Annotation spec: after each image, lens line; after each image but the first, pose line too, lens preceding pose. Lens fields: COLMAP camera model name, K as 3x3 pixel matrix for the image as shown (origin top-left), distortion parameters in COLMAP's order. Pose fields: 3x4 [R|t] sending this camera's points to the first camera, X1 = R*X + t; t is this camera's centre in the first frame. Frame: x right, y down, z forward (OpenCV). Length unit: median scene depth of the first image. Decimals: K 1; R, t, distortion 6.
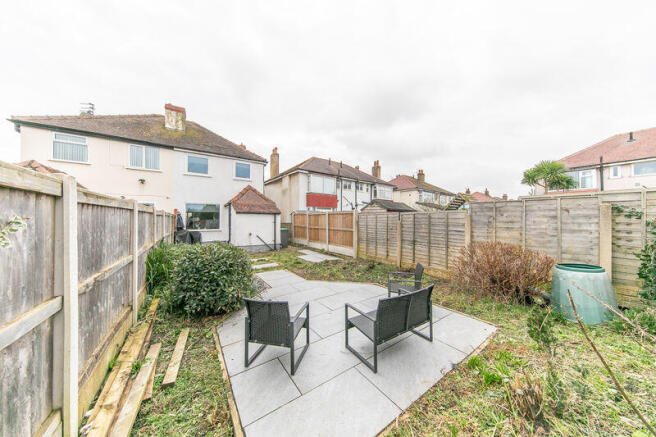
lens RADIAL K [[202.8, 0, 330.5], [0, 202.8, 217.5], [0, 0, 1]] dist [0.001701, 0.000066]
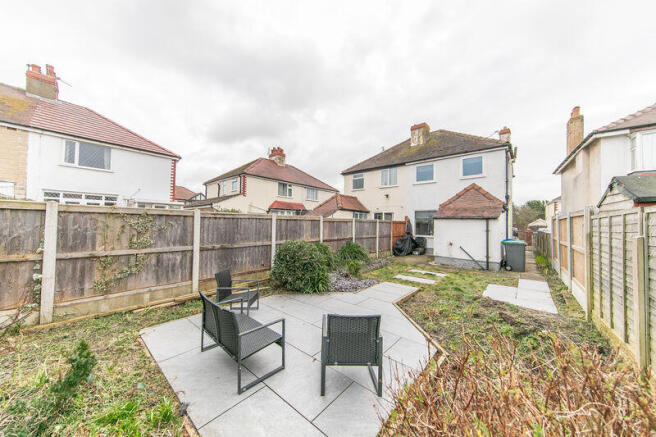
lens RADIAL K [[215.4, 0, 328.0], [0, 215.4, 218.5], [0, 0, 1]] dist [0.000611, 0.000023]
pose [[0.250347, -0.019696, -0.967956, 0.307926], [-0.005792, 0.999745, -0.021841, 0.000644], [0.968139, 0.011074, 0.250169, 0.269840]]
